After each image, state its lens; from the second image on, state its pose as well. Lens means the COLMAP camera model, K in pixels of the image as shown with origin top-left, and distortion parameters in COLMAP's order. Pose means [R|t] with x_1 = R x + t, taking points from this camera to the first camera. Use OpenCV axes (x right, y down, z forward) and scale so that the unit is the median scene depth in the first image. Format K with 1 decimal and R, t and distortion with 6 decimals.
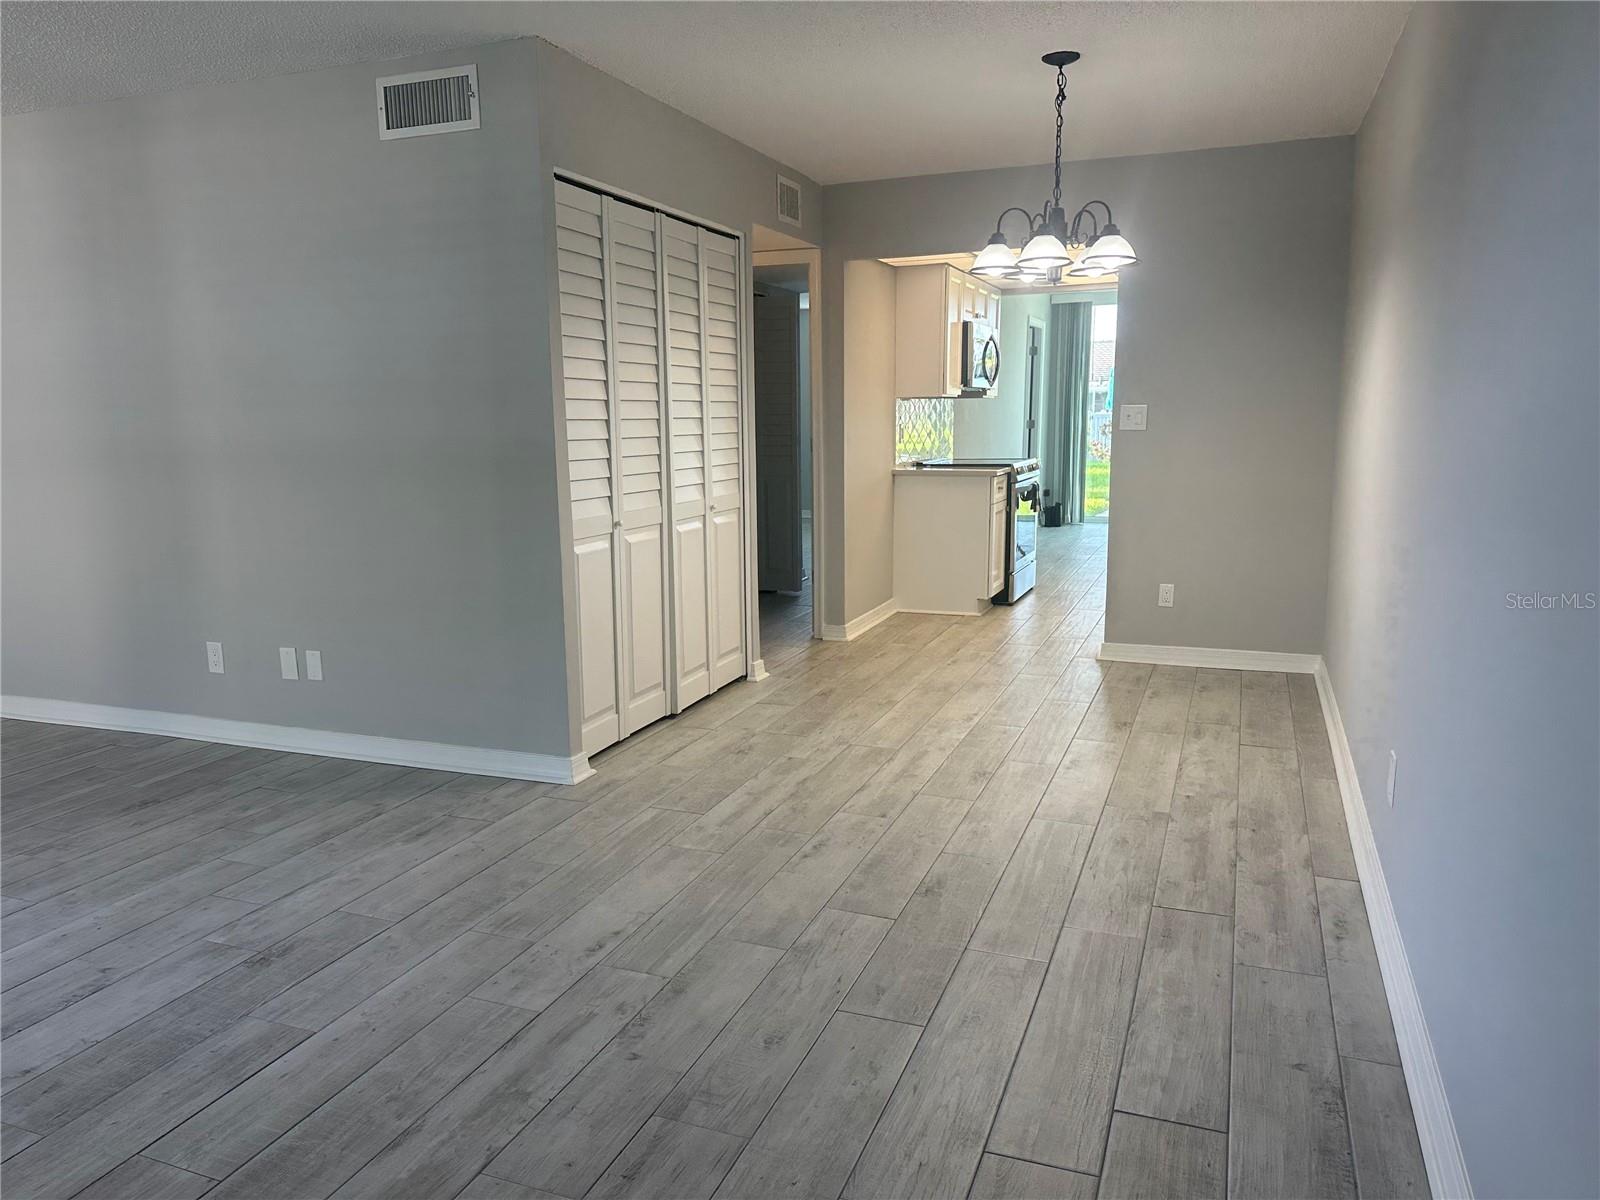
lens RADIAL K [[1146.2, 0, 765.5], [0, 1146.2, 591.3], [0, 0, 1]] dist [0.053593, -0.021513]
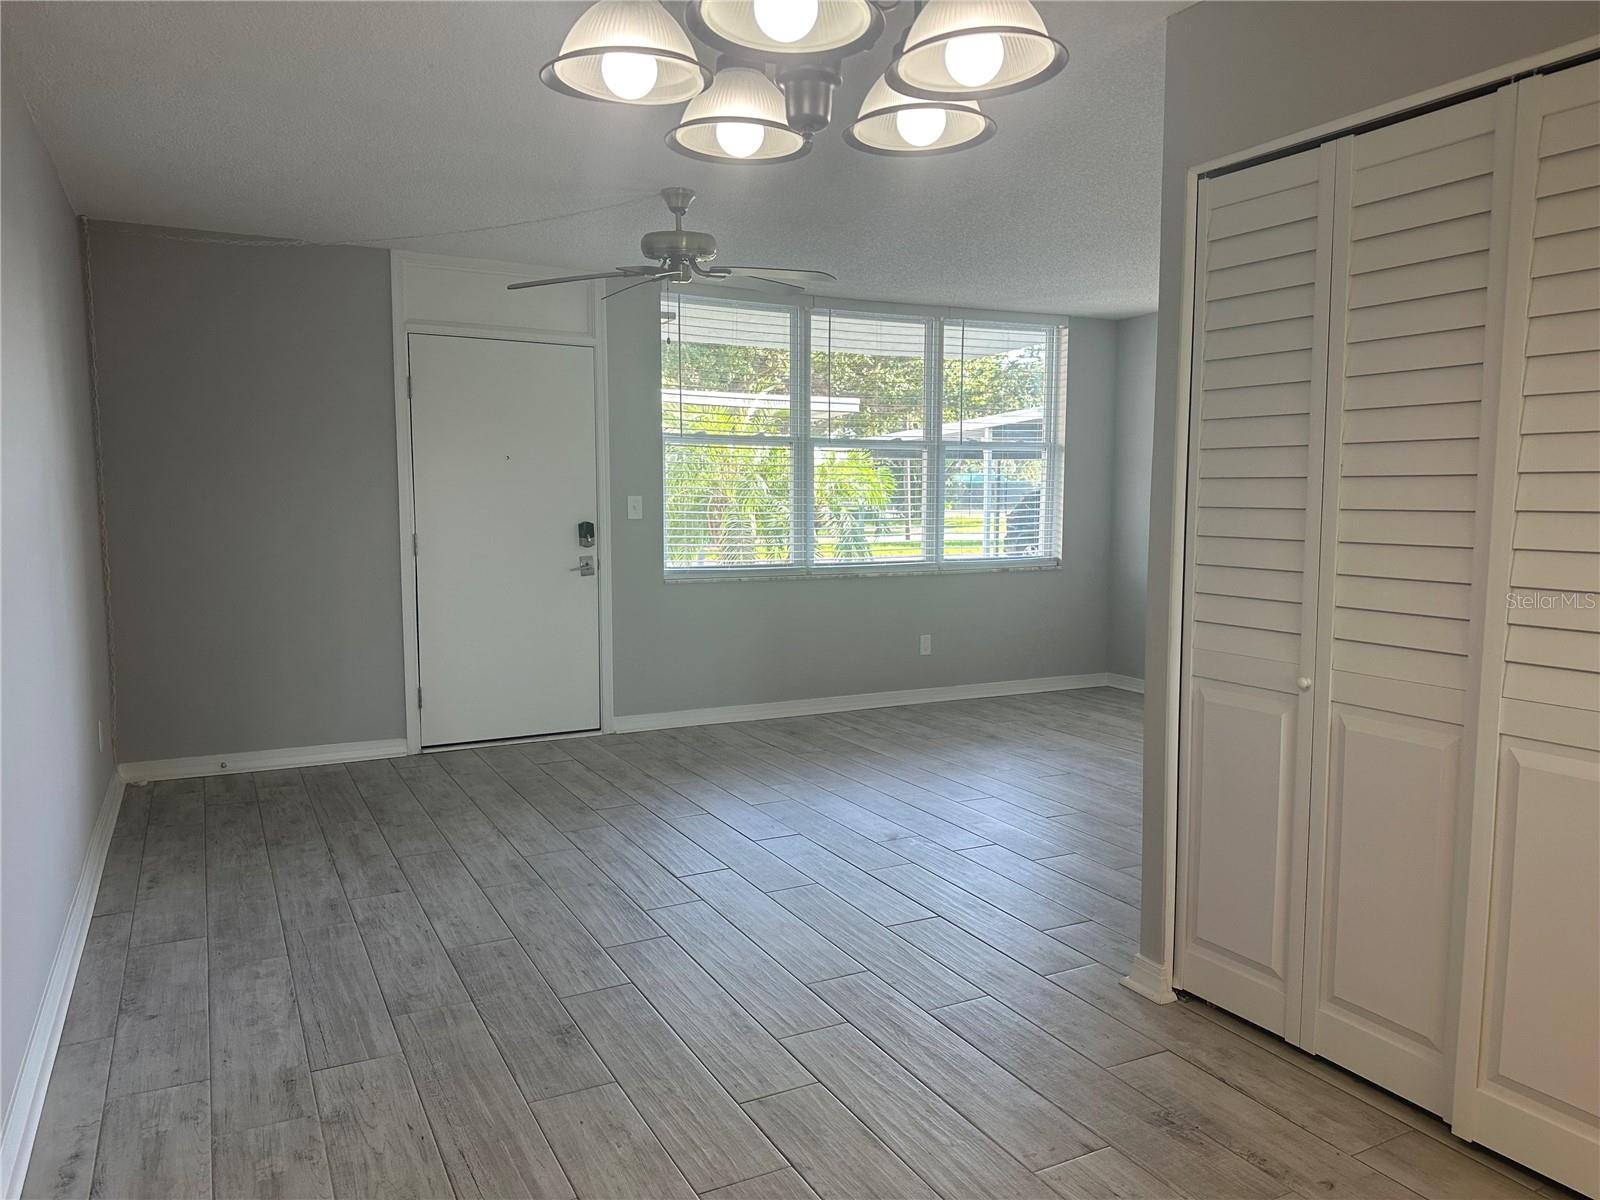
lens RADIAL K [[1137.1, 0, 800.0], [0, 1137.1, 600.0], [0, 0, 1]] dist [0.047366, -0.030060]
pose [[-0.640743, 0.087038, -0.762806, 0.377692], [-0.117827, 0.970635, 0.209724, -0.150682], [0.758660, 0.224258, -0.611672, 0.898739]]
